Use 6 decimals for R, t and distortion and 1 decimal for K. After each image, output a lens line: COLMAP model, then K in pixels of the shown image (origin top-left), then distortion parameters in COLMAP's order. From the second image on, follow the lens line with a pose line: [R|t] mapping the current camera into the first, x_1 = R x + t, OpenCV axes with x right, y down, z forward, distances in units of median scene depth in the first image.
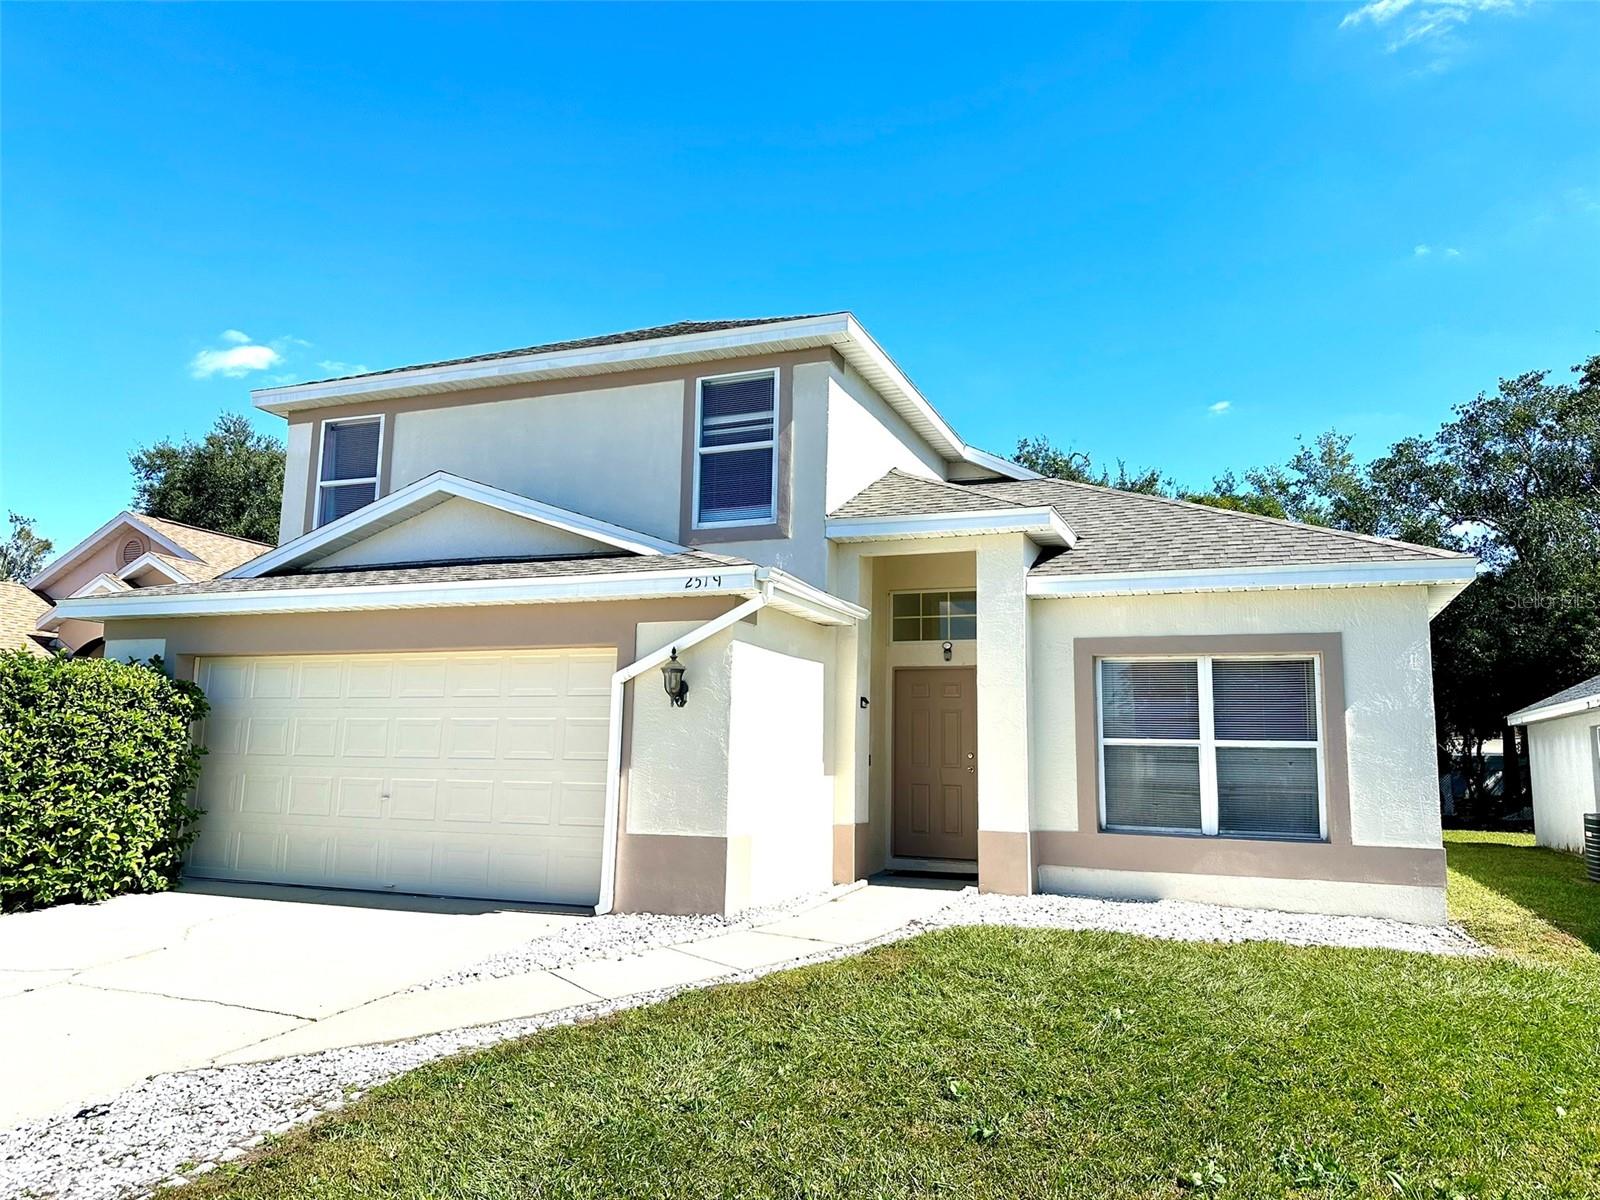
lens RADIAL K [[1108.9, 0, 797.0], [0, 1108.9, 589.9], [0, 0, 1]] dist [0.083874, -0.121322]
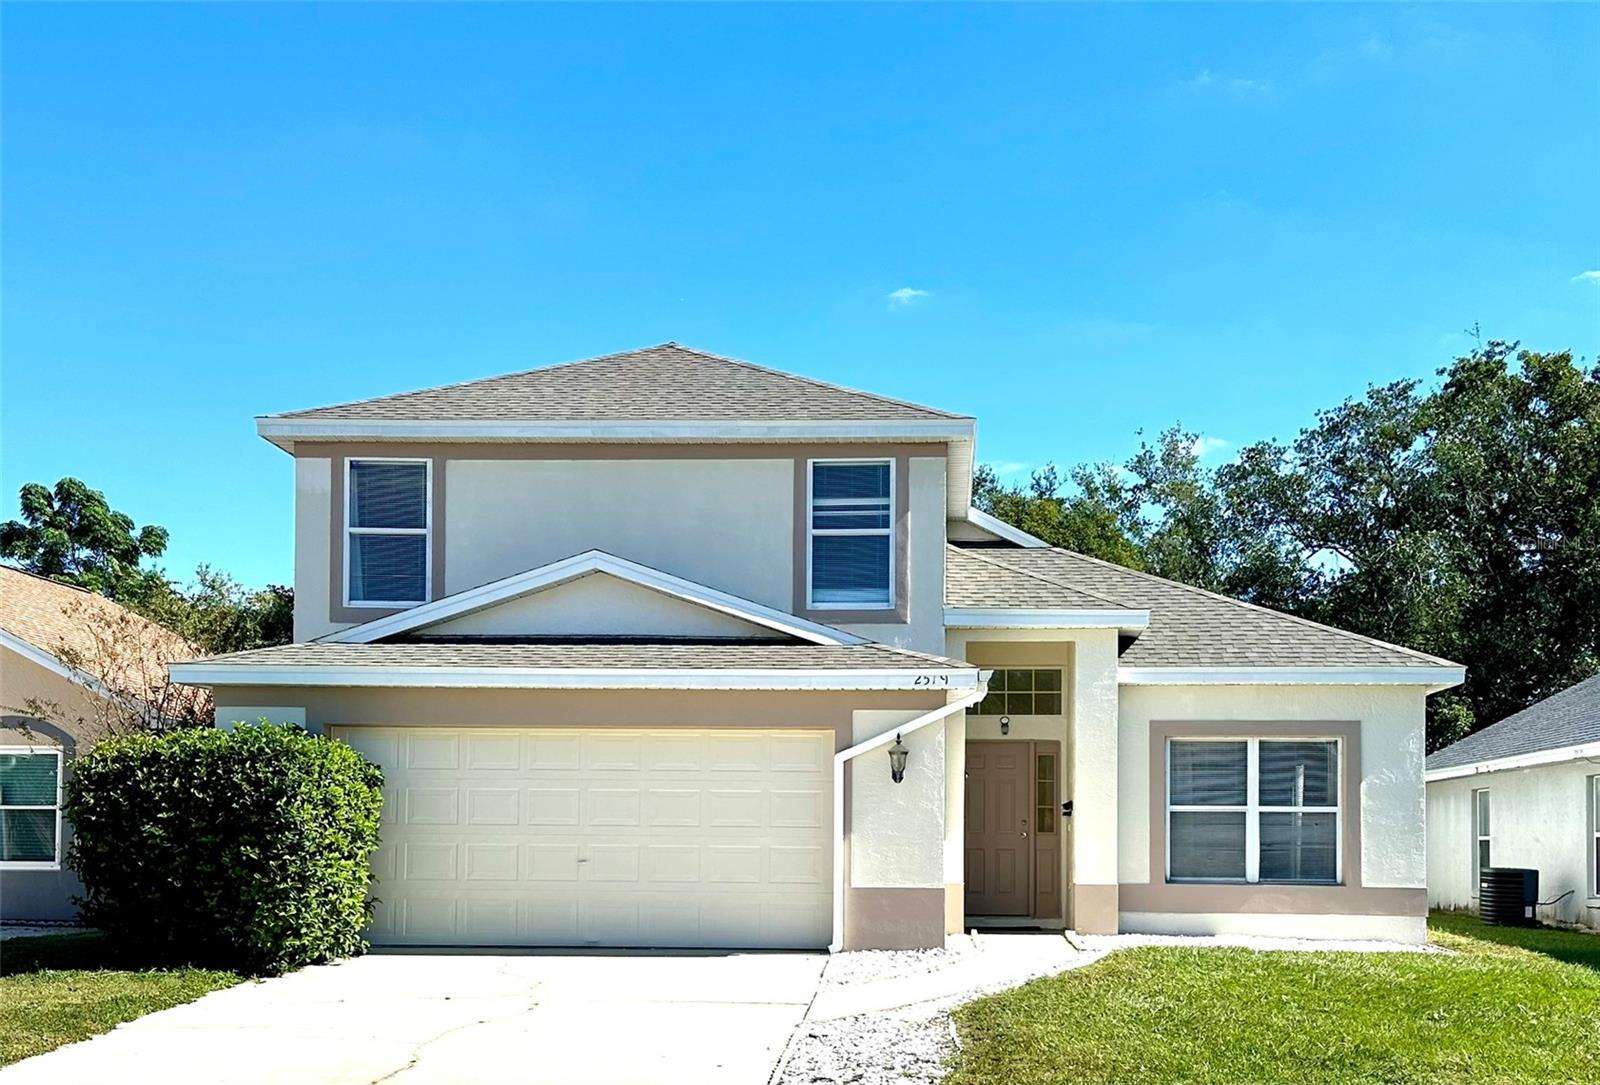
lens RADIAL K [[1782.3, 0, 803.6], [0, 1782.3, 796.2], [0, 0, 1]] dist [0.107416, -0.000241]
pose [[0.950696, -0.002932, 0.310111, -0.683422], [-0.037564, 0.991504, 0.124534, -0.098624], [-0.307841, -0.130043, 0.942509, -0.666652]]
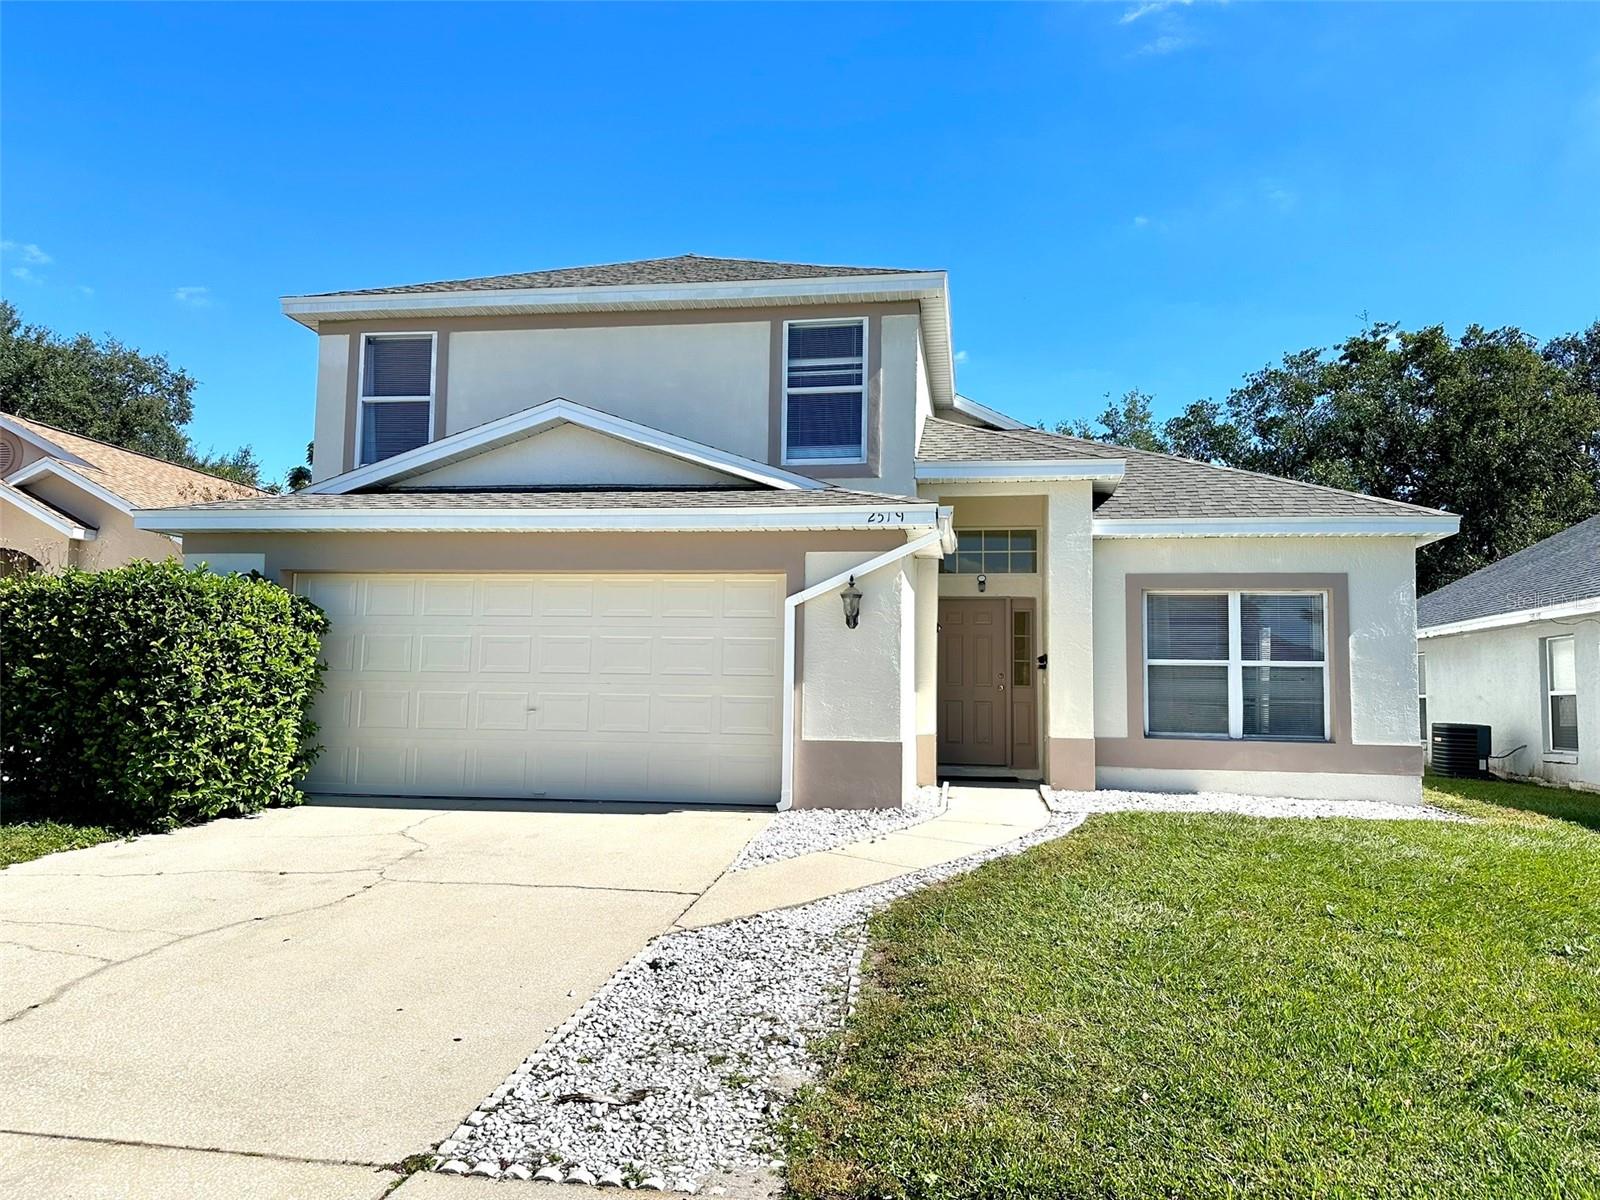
lens RADIAL K [[1107.0, 0, 781.1], [0, 1107.0, 605.1], [0, 0, 1]] dist [0.097177, -0.127432]
pose [[0.976699, 0.015072, 0.214084, -0.355908], [-0.031203, 0.996904, 0.072170, 0.003359], [-0.212333, -0.077168, 0.974146, -0.059354]]
